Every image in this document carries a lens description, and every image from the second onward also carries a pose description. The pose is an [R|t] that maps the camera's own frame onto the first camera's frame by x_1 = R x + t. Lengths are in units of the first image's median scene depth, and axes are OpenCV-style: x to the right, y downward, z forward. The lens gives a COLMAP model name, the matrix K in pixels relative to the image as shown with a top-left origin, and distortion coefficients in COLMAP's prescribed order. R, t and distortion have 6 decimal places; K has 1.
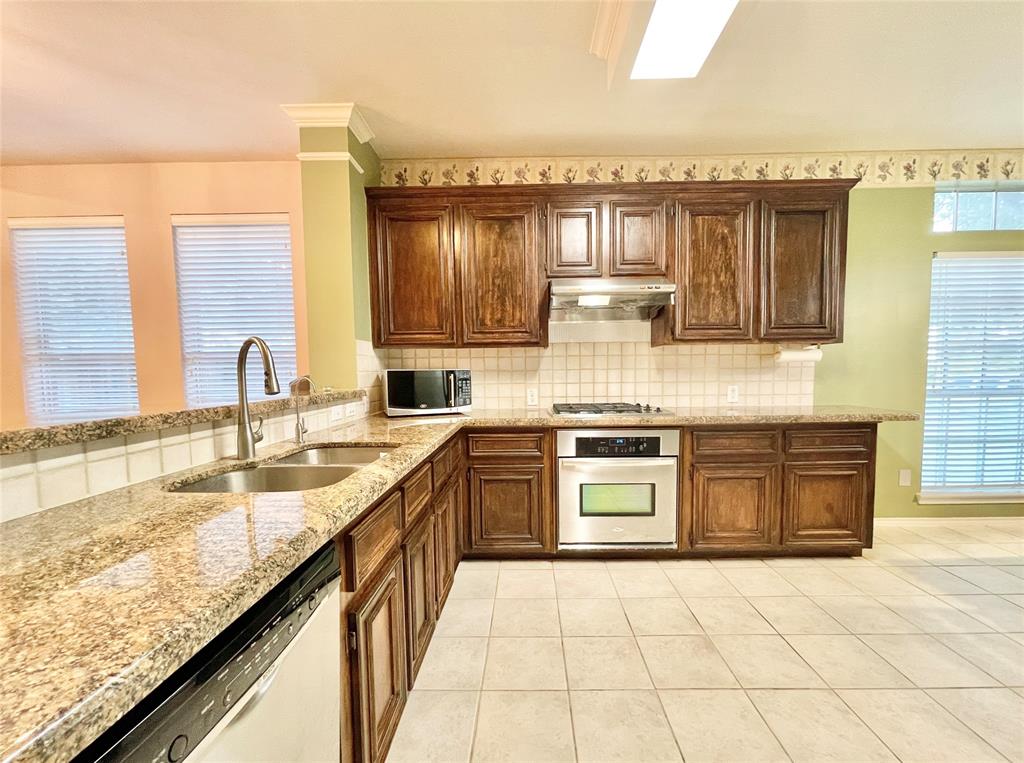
lens RADIAL K [[427.4, 0, 517.5], [0, 427.4, 399.3], [0, 0, 1]] dist [0.001670, 0.000198]
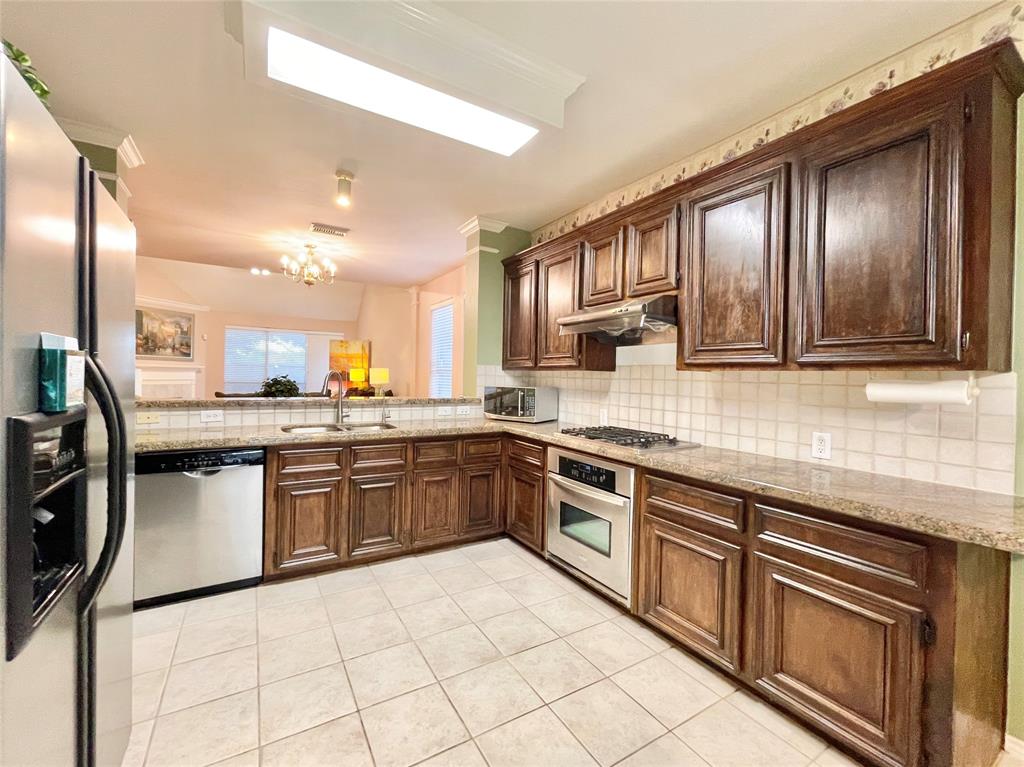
lens RADIAL K [[423.9, 0, 505.7], [0, 423.9, 378.5], [0, 0, 1]] dist [0.001122, 0.000127]
pose [[0.528099, 0.028939, -0.848690, 0.872767], [-0.087793, 0.995924, -0.020670, -0.064037], [0.844633, 0.085425, 0.528487, 0.275132]]
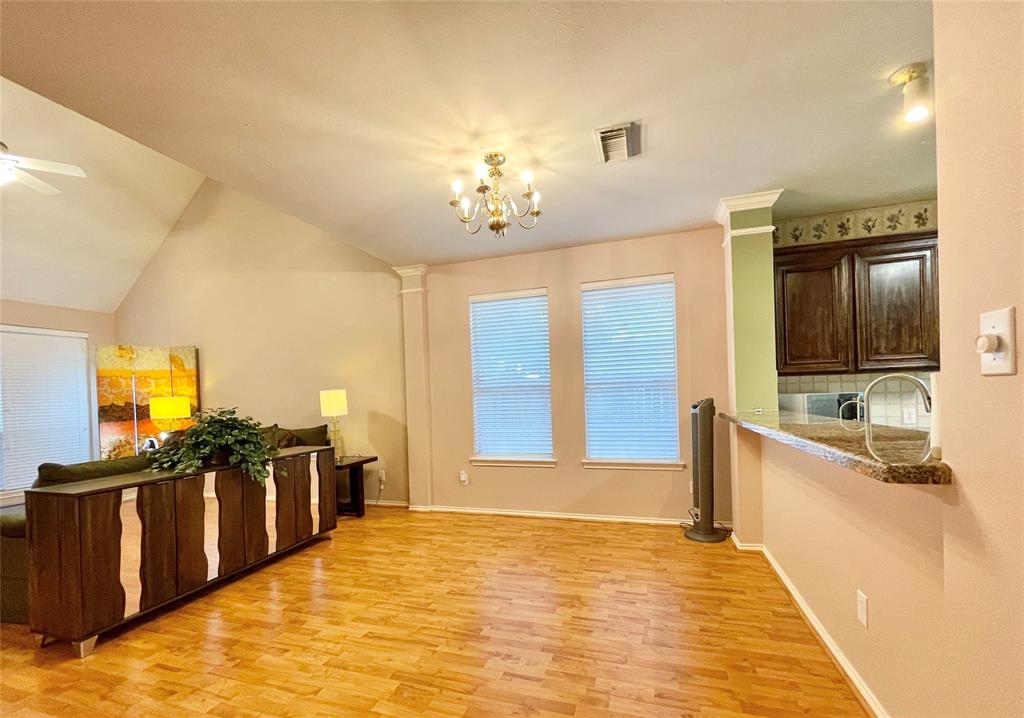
lens RADIAL K [[425.1, 0, 514.0], [0, 425.1, 397.2], [0, 0, 1]] dist [0.001367, 0.000285]
pose [[0.958239, -0.016104, -0.285516, -0.696926], [-0.000345, 0.998347, -0.057468, 0.010278], [0.285969, 0.055167, 0.956649, -0.373509]]
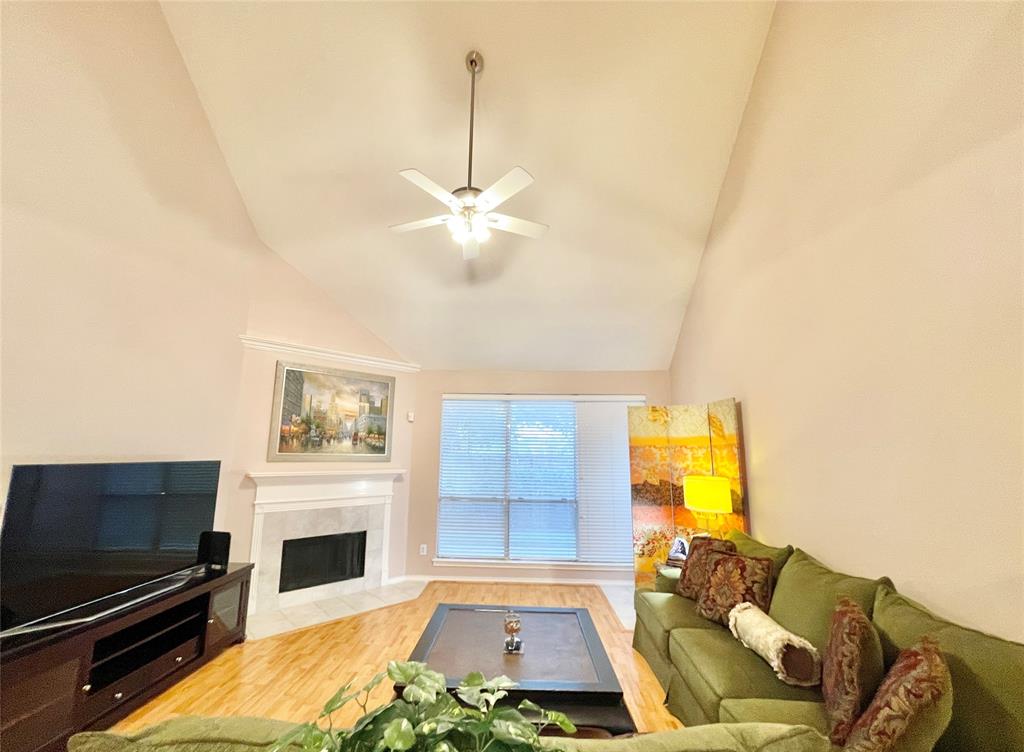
lens RADIAL K [[413.9, 0, 508.7], [0, 413.9, 389.8], [0, 0, 1]] dist [0.000954, 0.000165]
pose [[-0.017199, -0.142119, -0.989700, -1.497844], [-0.080319, 0.986844, -0.140313, -0.148513], [0.996621, 0.077078, -0.028387, 0.496934]]
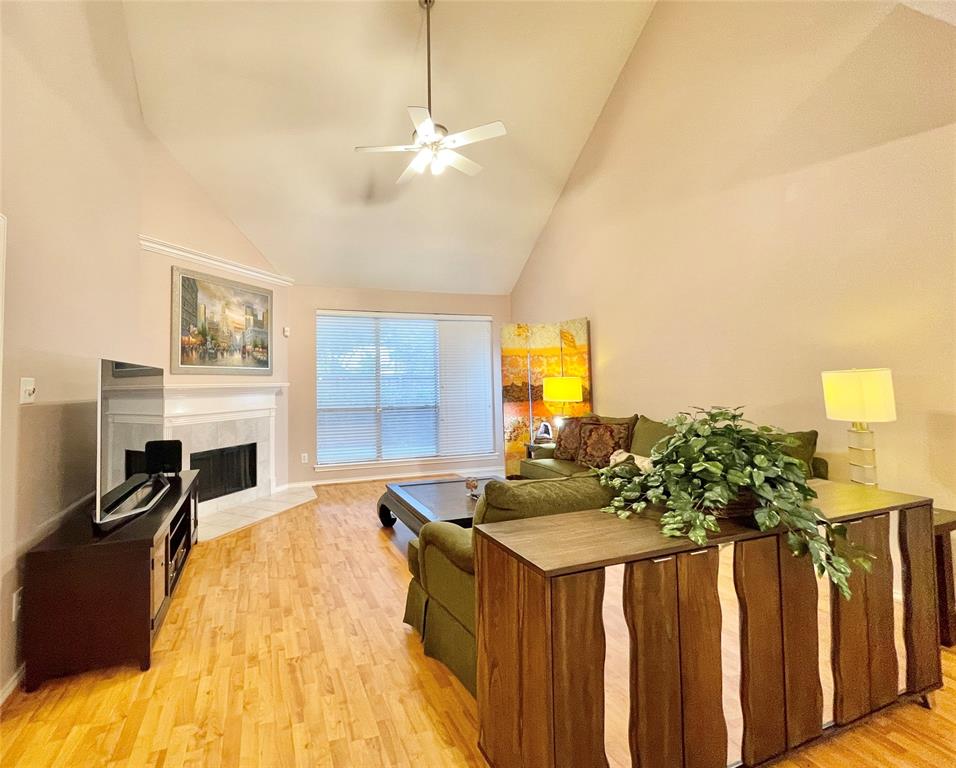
lens RADIAL K [[437.8, 0, 404.7], [0, 437.8, 363.3], [0, 0, 1]] dist [0.016350, -0.000086]
pose [[0.328156, -0.034016, -0.944011, -1.315480], [-0.054183, 0.997028, -0.054761, -0.028864], [0.943068, 0.069119, 0.325338, -0.135759]]
